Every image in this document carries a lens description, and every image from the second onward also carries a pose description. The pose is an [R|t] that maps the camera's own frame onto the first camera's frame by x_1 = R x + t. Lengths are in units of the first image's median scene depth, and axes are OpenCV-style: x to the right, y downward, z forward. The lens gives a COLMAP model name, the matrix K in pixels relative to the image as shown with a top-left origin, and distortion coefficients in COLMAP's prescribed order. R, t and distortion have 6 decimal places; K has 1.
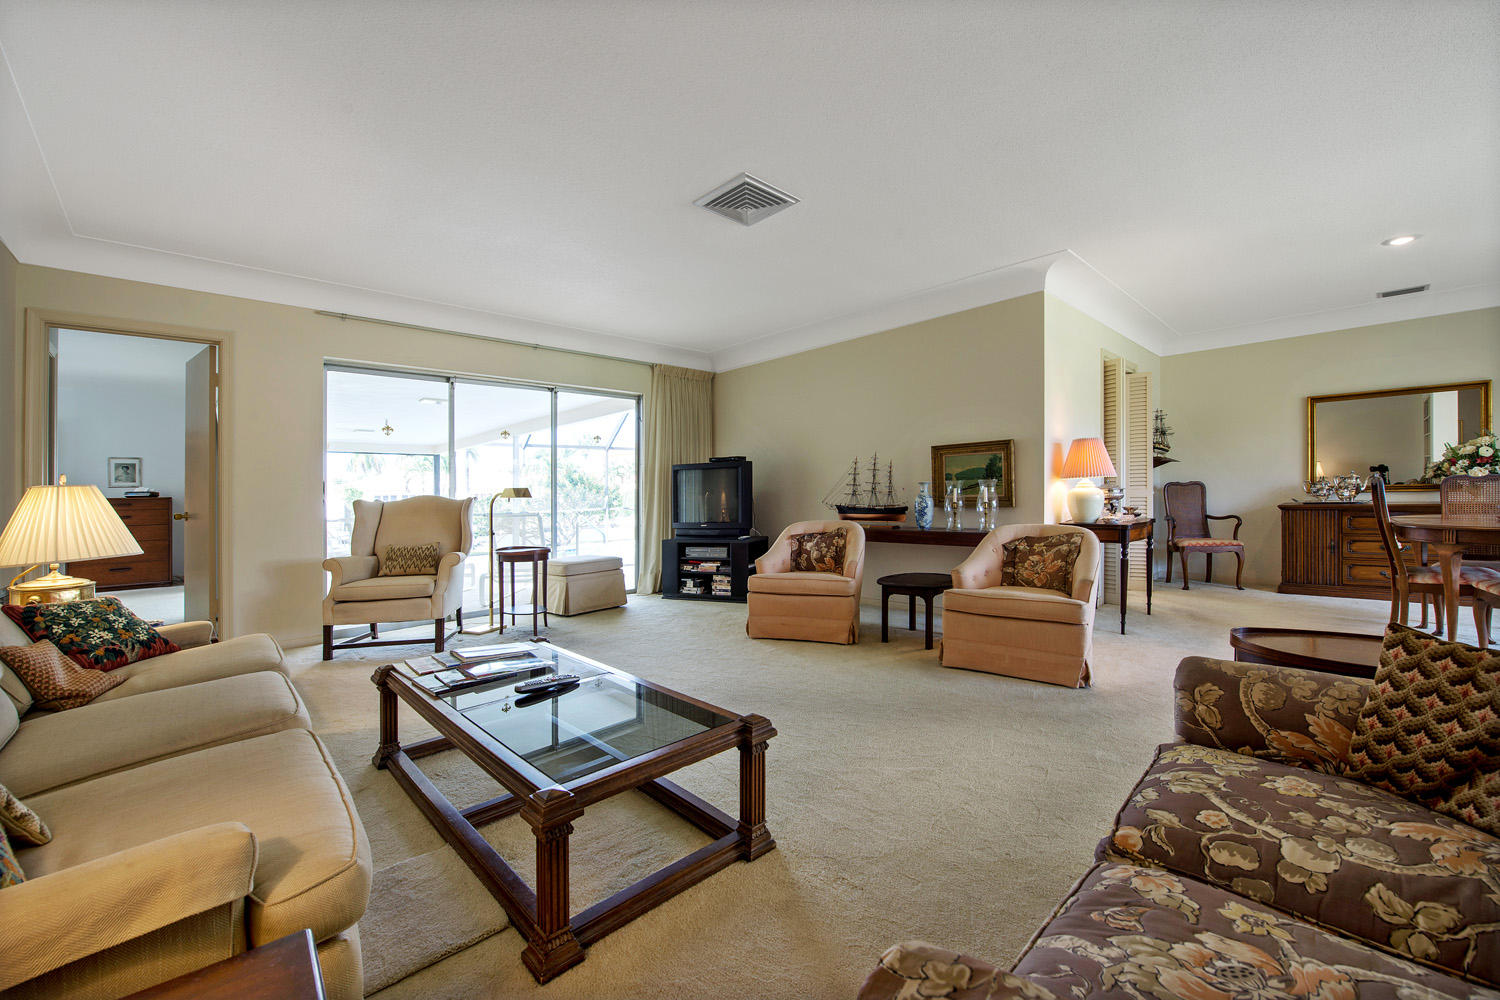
lens RADIAL K [[598.3, 0, 753.8], [0, 598.3, 496.7], [0, 0, 1]] dist [-0.011453, -0.000586]
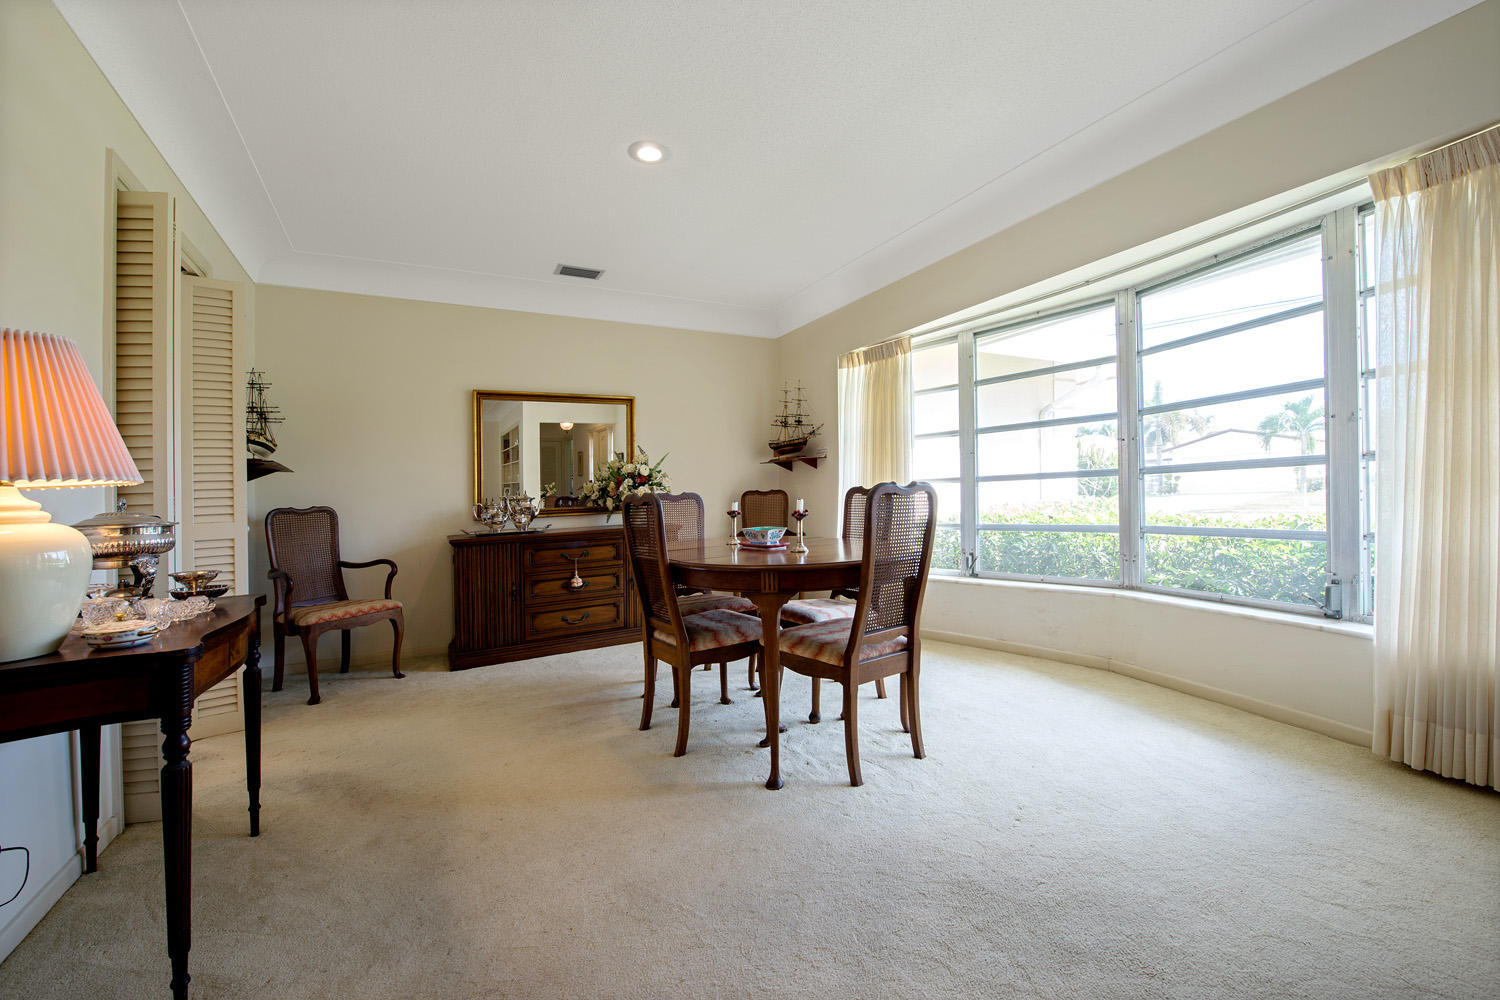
lens RADIAL K [[598.3, 0, 755.3], [0, 598.3, 492.9], [0, 0, 1]] dist [-0.011453, -0.000586]
pose [[0.246579, 0.016130, 0.968988, 0.293762], [0.037885, 0.998937, -0.026269, -0.007883], [-0.968382, 0.043187, 0.245706, 0.464711]]
